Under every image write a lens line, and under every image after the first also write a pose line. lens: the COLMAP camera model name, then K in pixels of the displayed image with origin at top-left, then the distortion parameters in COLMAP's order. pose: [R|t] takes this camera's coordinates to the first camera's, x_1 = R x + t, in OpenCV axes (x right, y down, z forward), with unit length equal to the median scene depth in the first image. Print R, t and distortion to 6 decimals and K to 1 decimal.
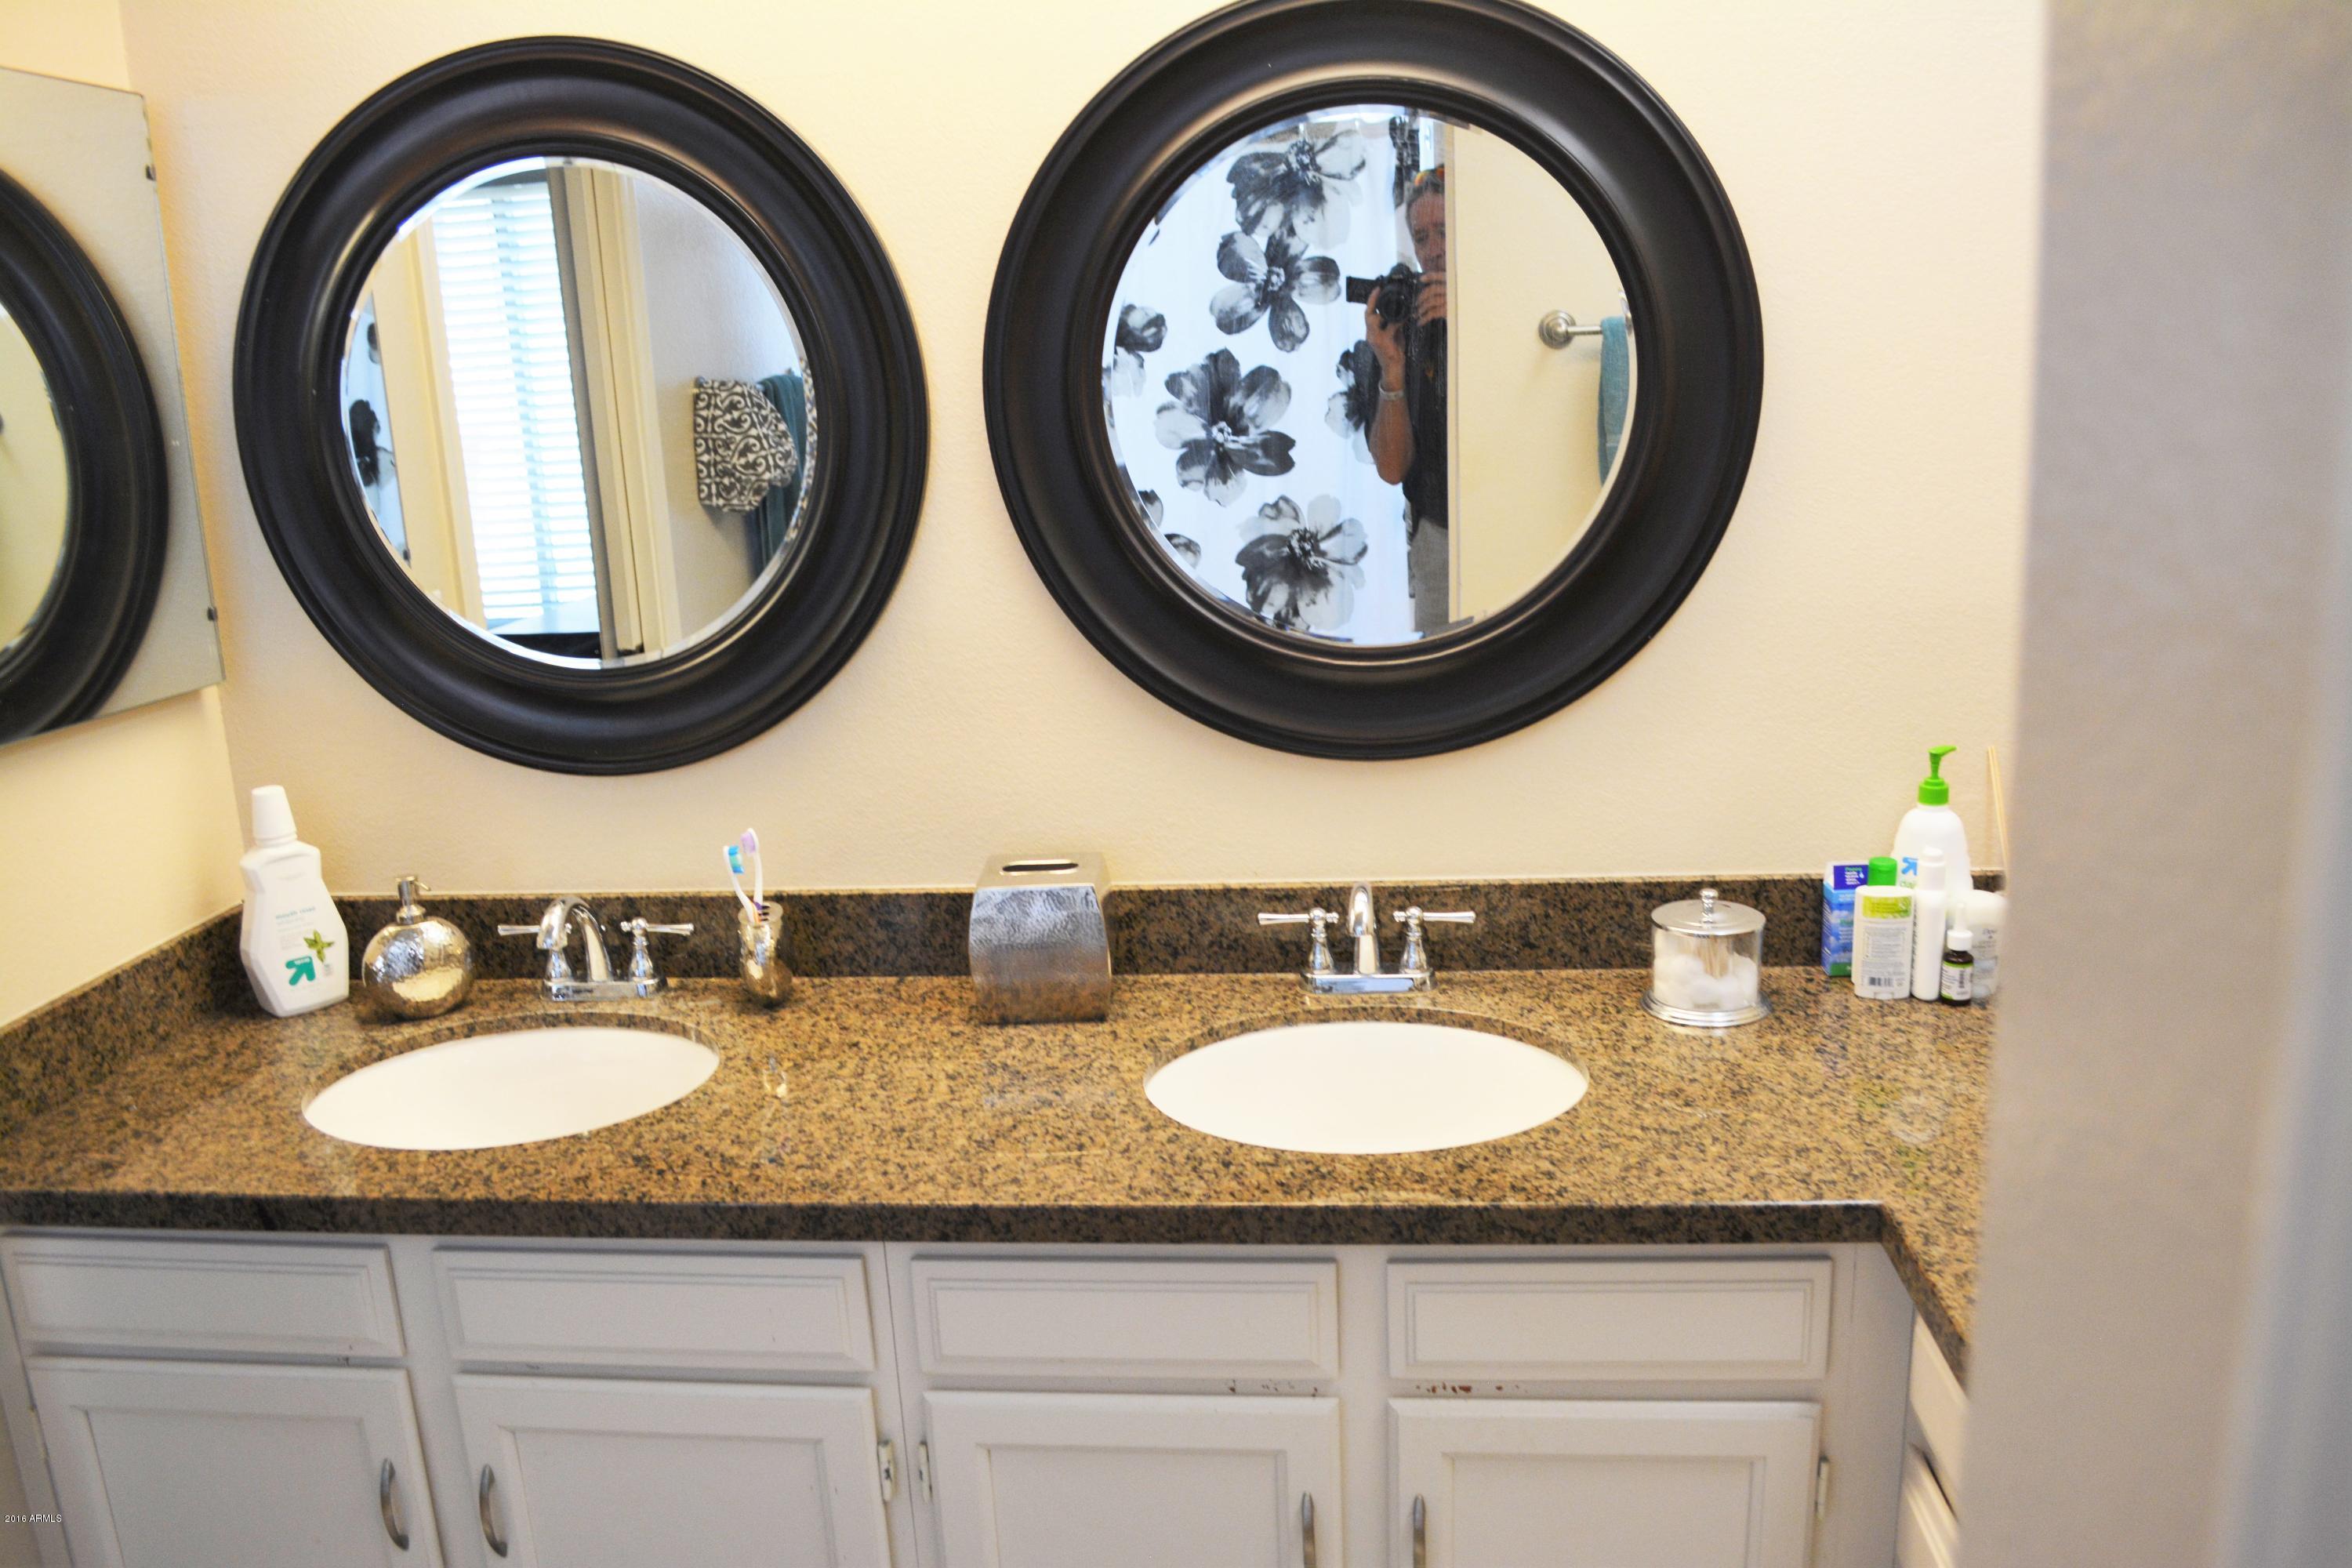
lens RADIAL K [[1847.6, 0, 1169.2], [0, 1847.6, 792.3], [0, 0, 1]] dist [-0.073491, 0.005233]
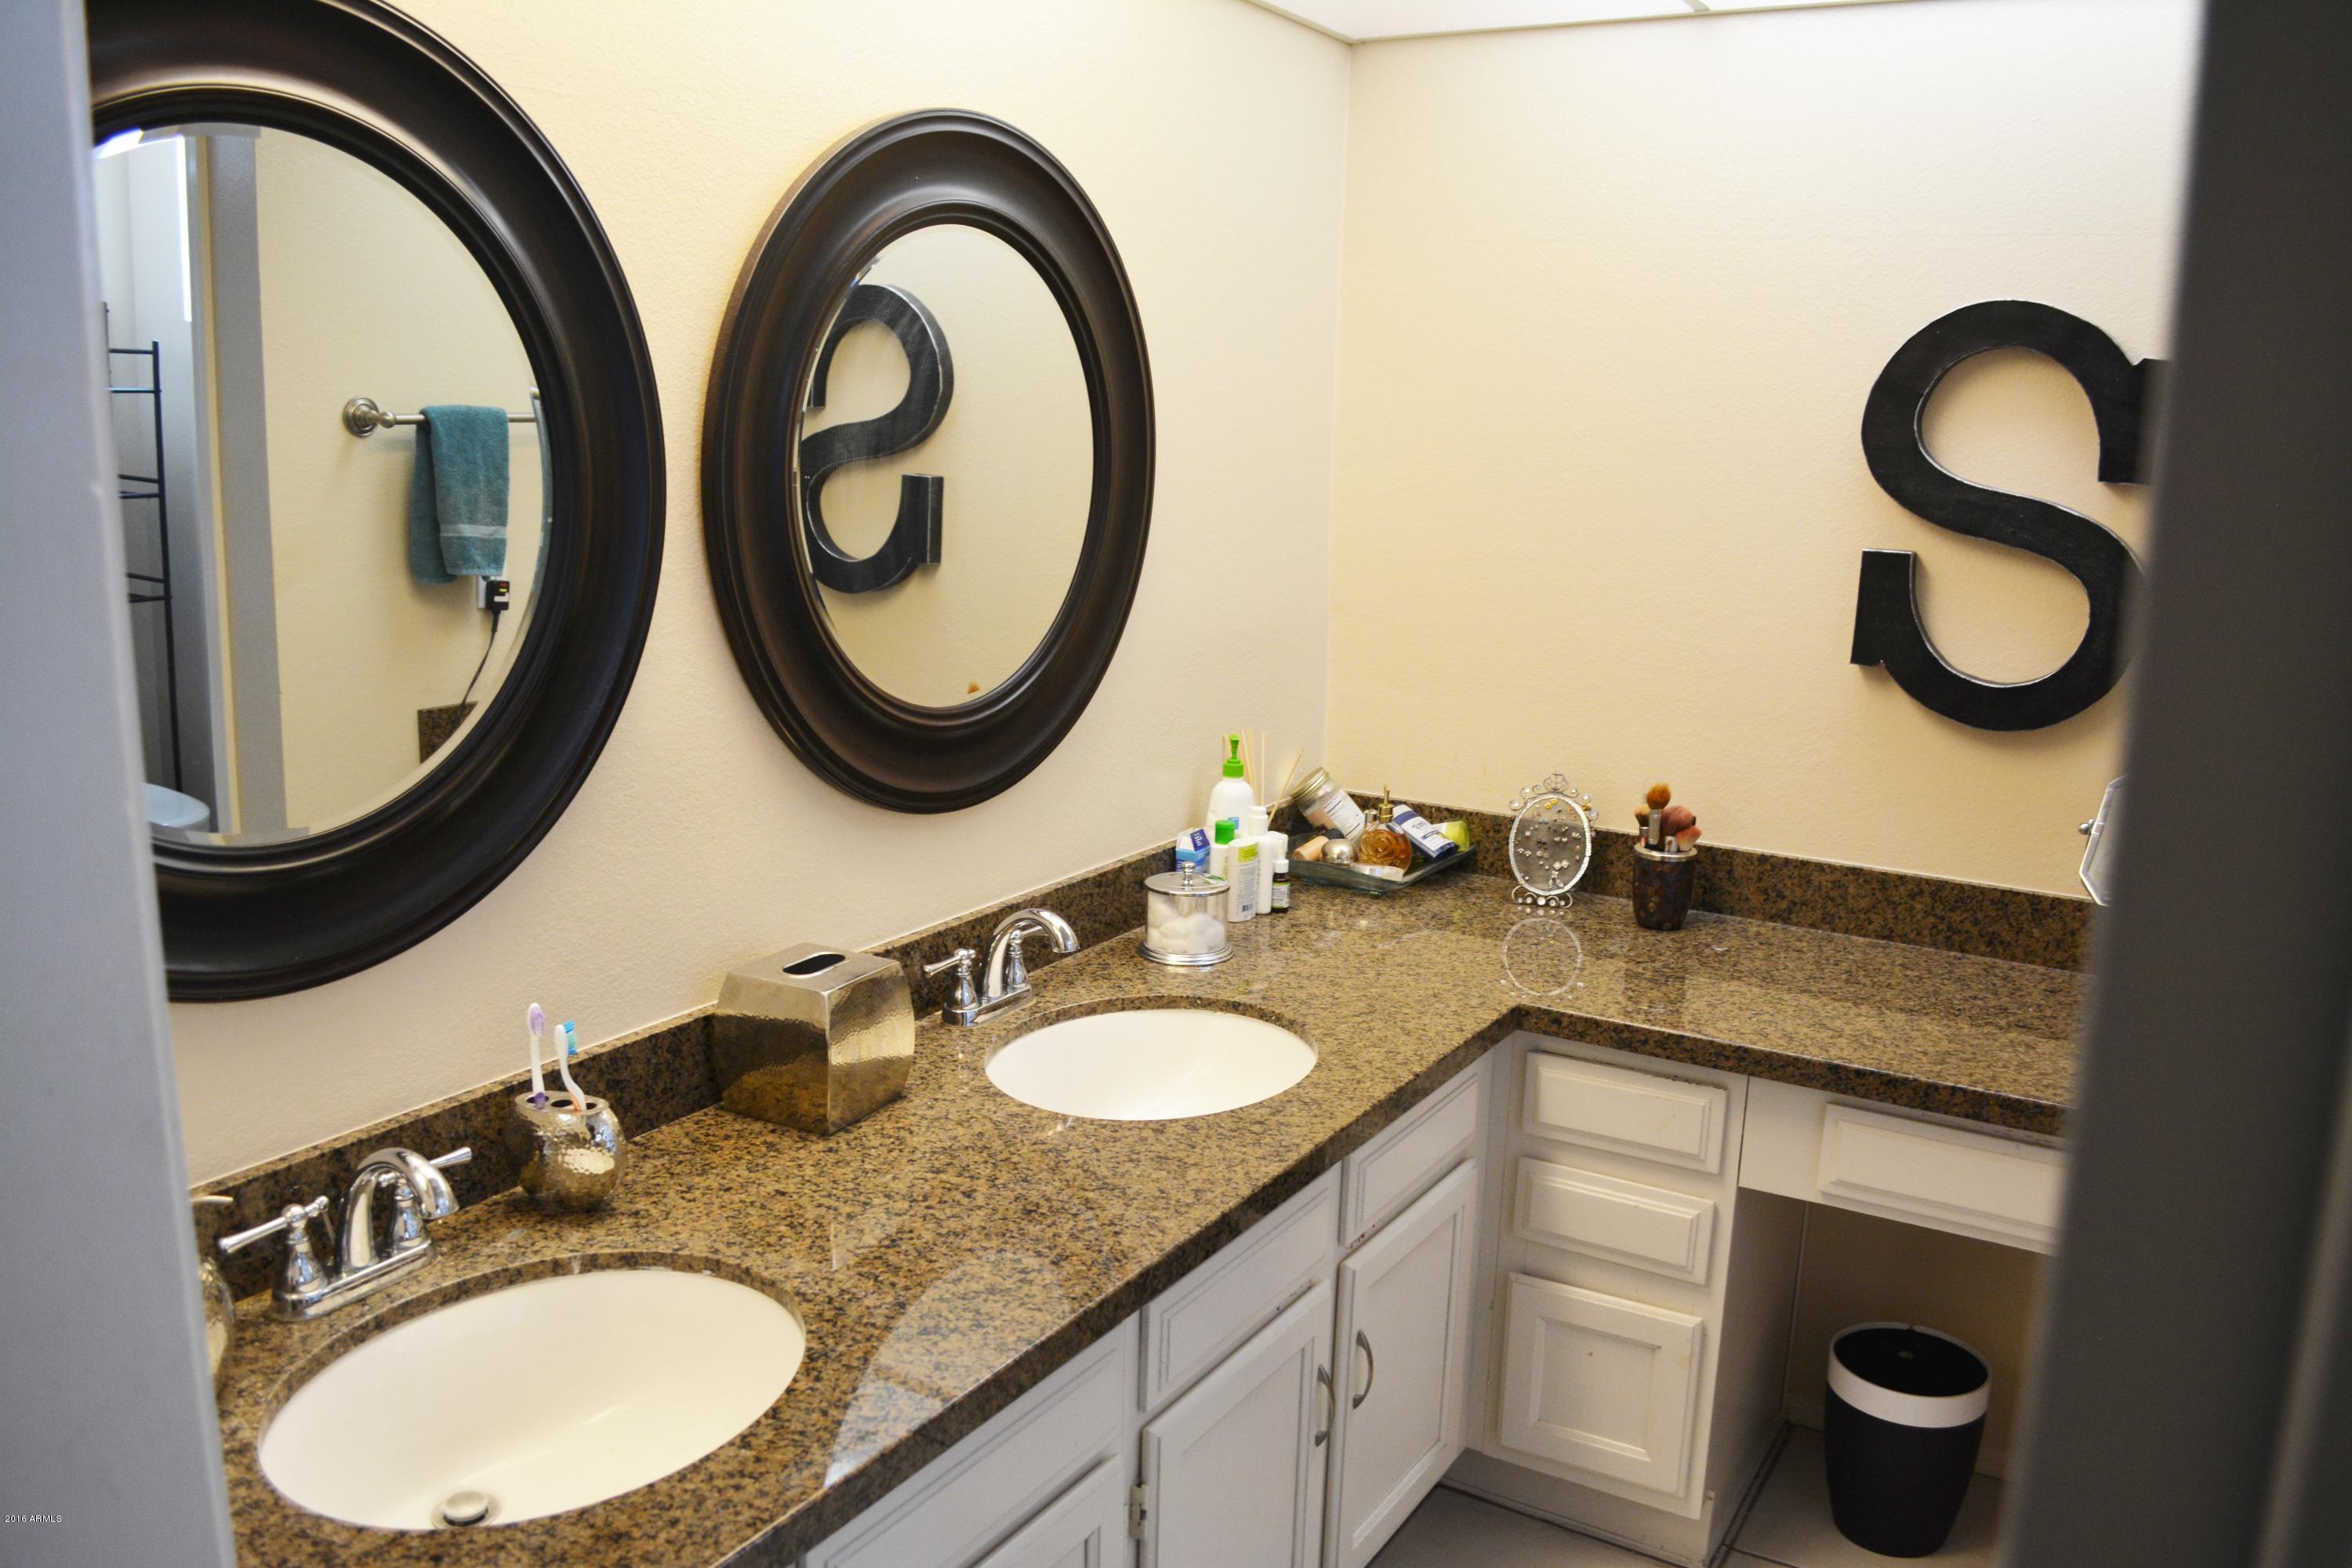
lens RADIAL K [[1847.6, 0, 1165.7], [0, 1847.6, 778.5], [0, 0, 1]] dist [-0.073491, 0.005233]
pose [[0.435977, -0.123442, 0.891452, -0.850640], [0.176619, 0.983021, 0.049744, -0.070779], [-0.882457, 0.135760, 0.450377, 0.405500]]
